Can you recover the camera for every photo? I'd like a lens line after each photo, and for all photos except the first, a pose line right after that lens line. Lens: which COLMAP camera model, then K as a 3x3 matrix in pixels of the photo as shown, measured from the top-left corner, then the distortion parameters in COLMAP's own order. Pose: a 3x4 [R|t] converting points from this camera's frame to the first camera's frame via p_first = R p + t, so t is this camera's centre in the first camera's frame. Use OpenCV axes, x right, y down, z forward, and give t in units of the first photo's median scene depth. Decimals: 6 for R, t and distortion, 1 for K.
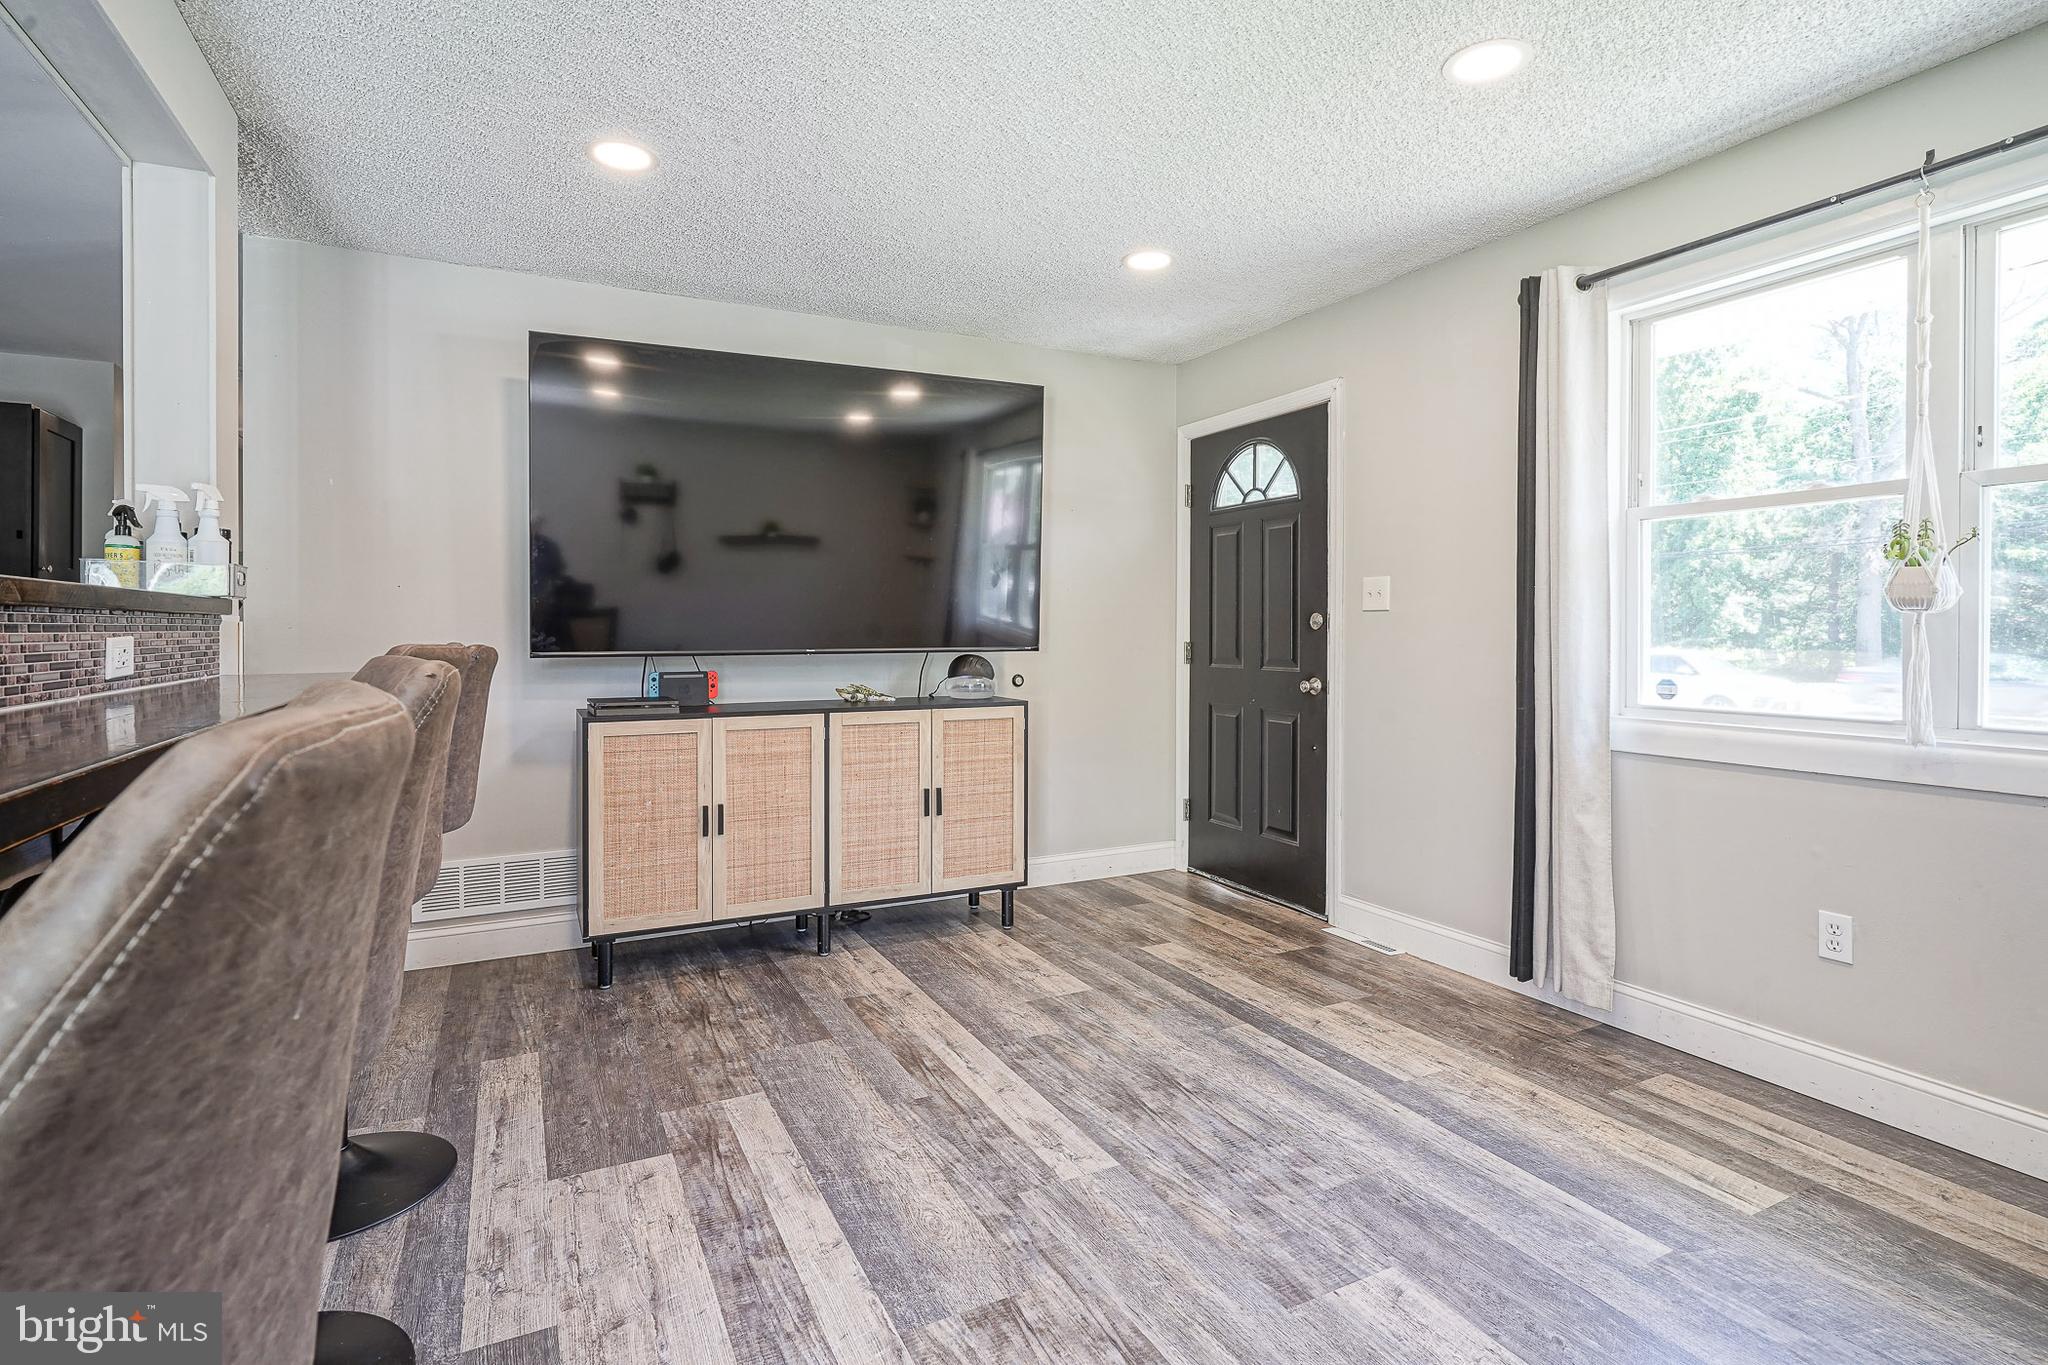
lens RADIAL K [[1028.1, 0, 1022.3], [0, 1028.1, 621.8], [0, 0, 1]] dist [0.000471, -0.000364]
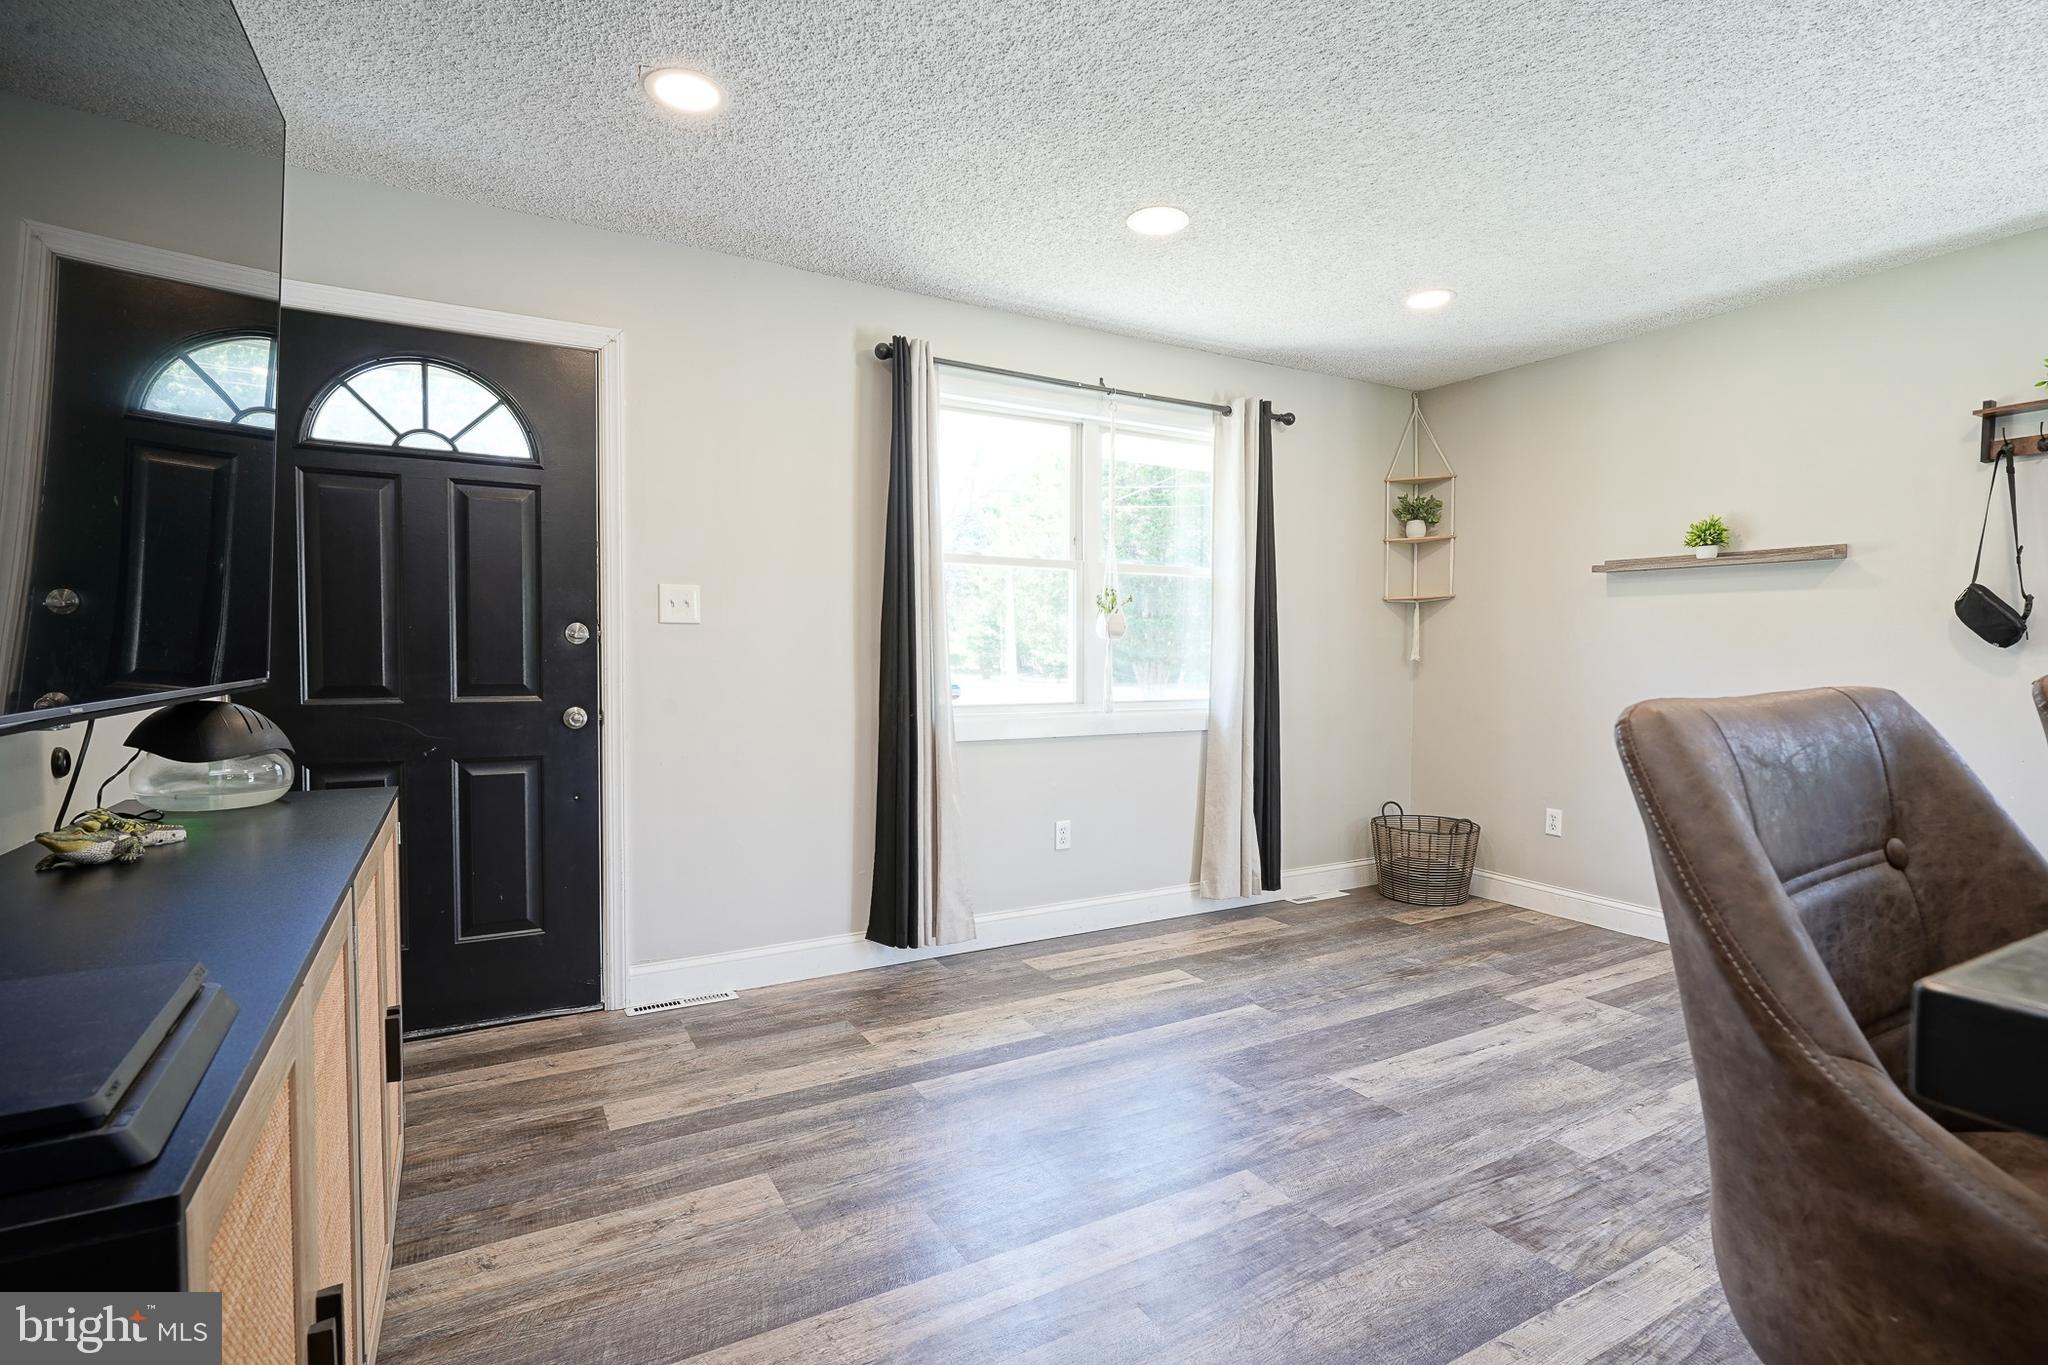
lens RADIAL K [[986.8, 0, 1024.0], [0, 986.8, 682.5], [0, 0, 1]] dist [-0.008963, 0.006499]
pose [[-0.060918, -0.033903, 0.997567, -0.630766], [-0.014750, 0.999344, 0.033062, 0.008661], [-0.998034, -0.012700, -0.061378, 0.948120]]
